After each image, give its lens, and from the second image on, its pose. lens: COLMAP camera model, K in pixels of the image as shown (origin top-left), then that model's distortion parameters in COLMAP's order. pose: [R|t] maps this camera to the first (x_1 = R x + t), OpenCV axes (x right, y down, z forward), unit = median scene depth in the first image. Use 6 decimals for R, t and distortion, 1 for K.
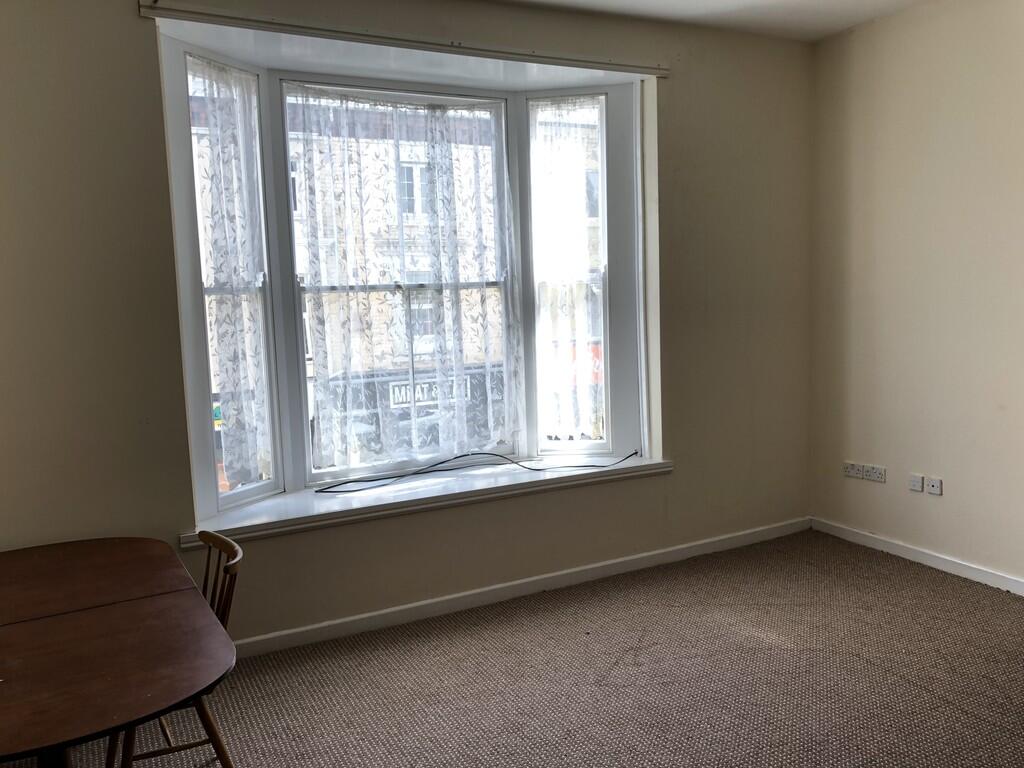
lens RADIAL K [[833.8, 0, 513.3], [0, 833.8, 383.3], [0, 0, 1]] dist [0.061001, -0.149571]
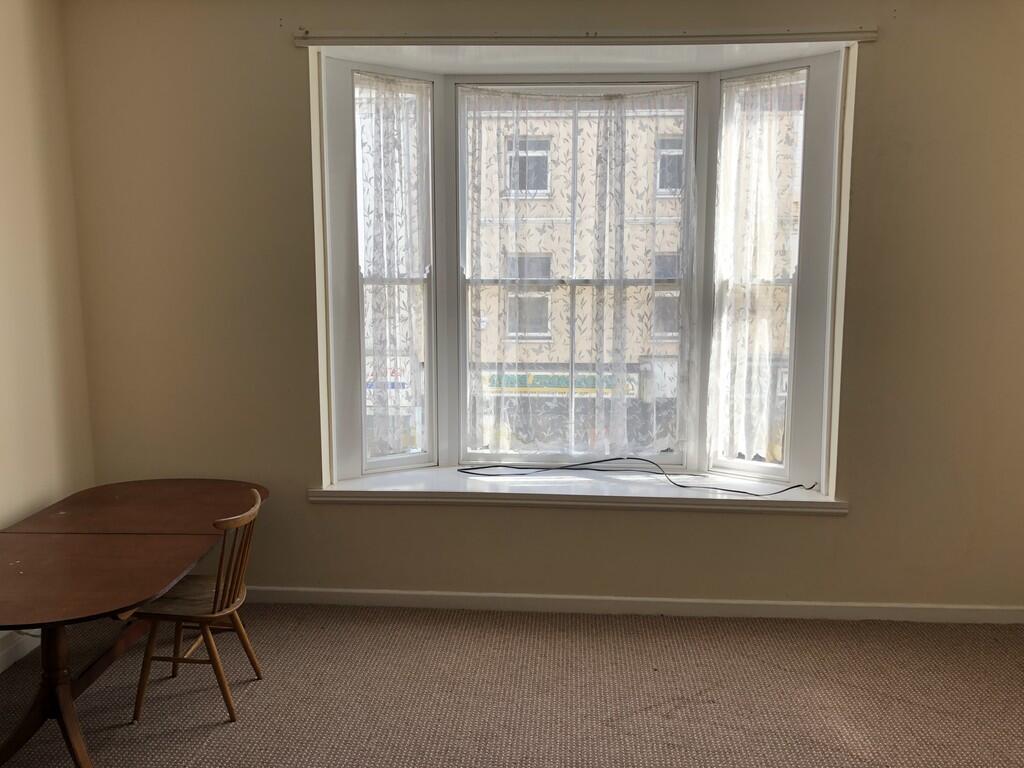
lens RADIAL K [[835.5, 0, 512.5], [0, 835.5, 381.6], [0, 0, 1]] dist [0.047457, -0.076047]
pose [[0.854935, 0.105077, -0.507982, 0.334166], [-0.090105, 0.994464, 0.054059, -0.044989], [0.510850, -0.000445, 0.859670, 0.106724]]
